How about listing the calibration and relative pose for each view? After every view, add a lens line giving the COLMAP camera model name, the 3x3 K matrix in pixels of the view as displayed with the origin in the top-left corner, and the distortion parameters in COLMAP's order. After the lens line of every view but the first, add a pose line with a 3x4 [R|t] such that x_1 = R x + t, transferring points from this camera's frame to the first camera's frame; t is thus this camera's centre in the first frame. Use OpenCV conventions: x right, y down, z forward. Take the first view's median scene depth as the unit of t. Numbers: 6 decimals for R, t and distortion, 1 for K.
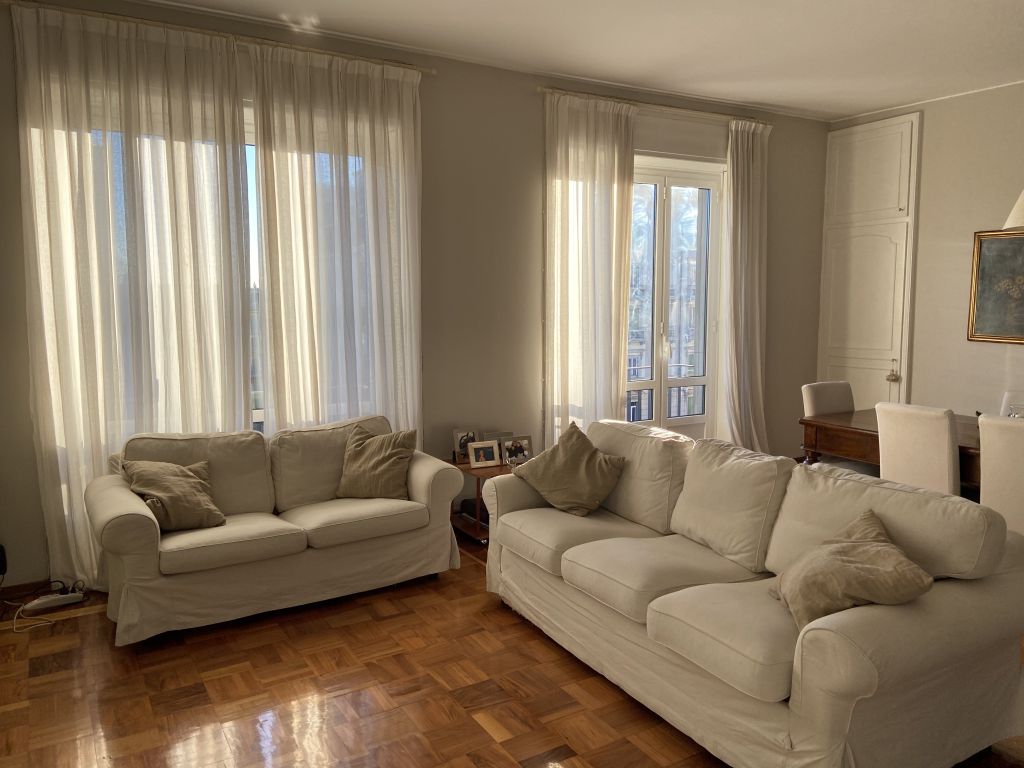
lens RADIAL K [[770.8, 0, 511.8], [0, 770.8, 383.4], [0, 0, 1]] dist [0.060396, -0.066024]
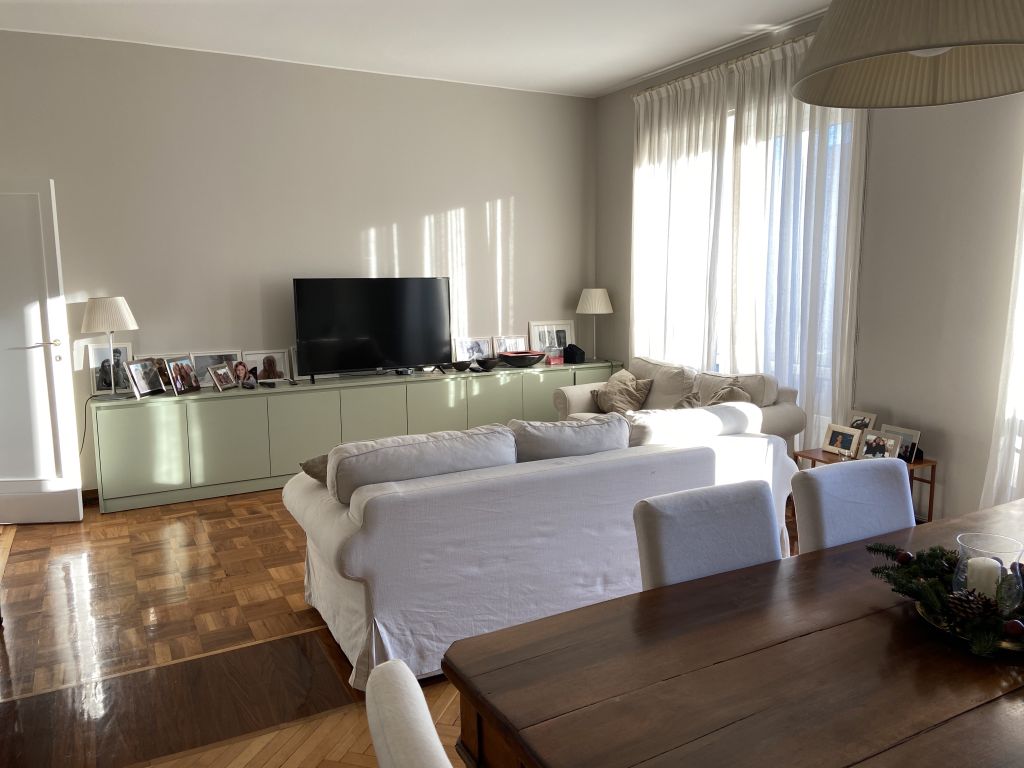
lens RADIAL K [[770.8, 0, 511.9], [0, 770.8, 380.8], [0, 0, 1]] dist [0.060396, -0.066024]
pose [[-0.055459, 0.154709, -0.986402, 0.971825], [-0.090152, 0.983112, 0.159262, -0.096593], [0.994383, 0.097759, -0.040575, 0.719133]]
